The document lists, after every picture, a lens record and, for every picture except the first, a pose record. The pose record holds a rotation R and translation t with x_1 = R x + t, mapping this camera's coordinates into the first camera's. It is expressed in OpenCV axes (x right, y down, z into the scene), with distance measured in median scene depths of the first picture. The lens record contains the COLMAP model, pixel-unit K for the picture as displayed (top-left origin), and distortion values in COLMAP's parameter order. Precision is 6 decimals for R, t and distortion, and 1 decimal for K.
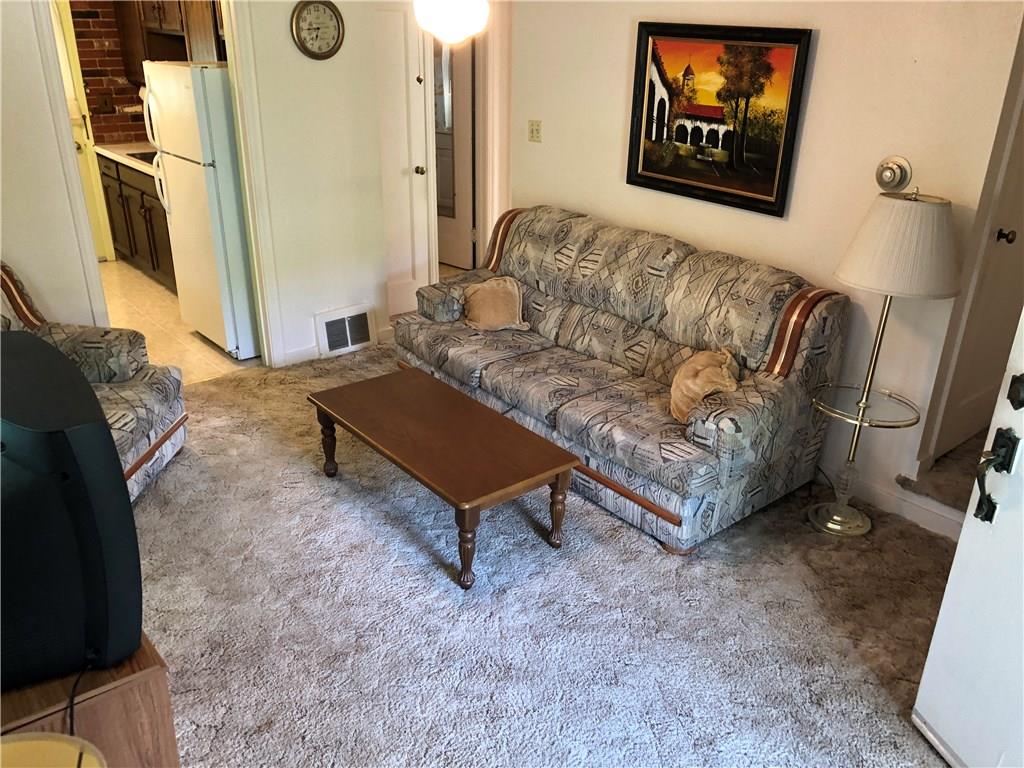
lens RADIAL K [[878.8, 0, 512.0], [0, 878.8, 384.0], [0, 0, 1]] dist [0.026699, -0.019260]
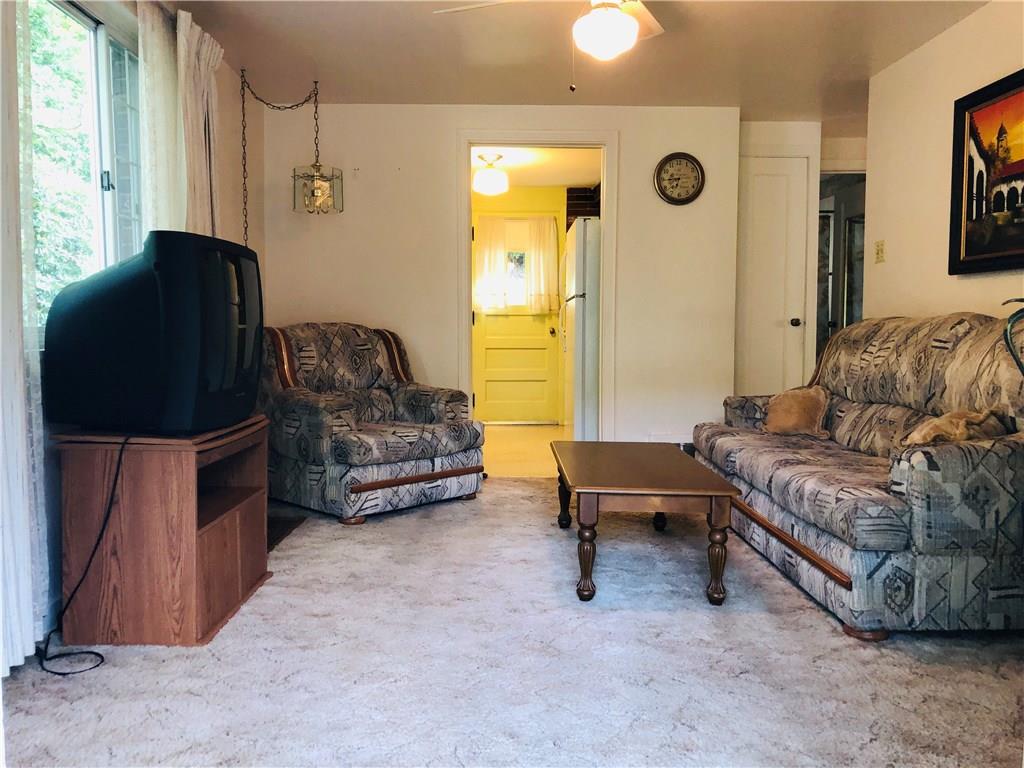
lens RADIAL K [[878.8, 0, 512.0], [0, 878.8, 384.0], [0, 0, 1]] dist [0.026699, -0.019260]
pose [[0.753373, 0.005754, -0.657569, 0.408994], [-0.258034, 0.922350, -0.287557, 0.253316], [0.604854, 0.386313, 0.696358, 0.186146]]
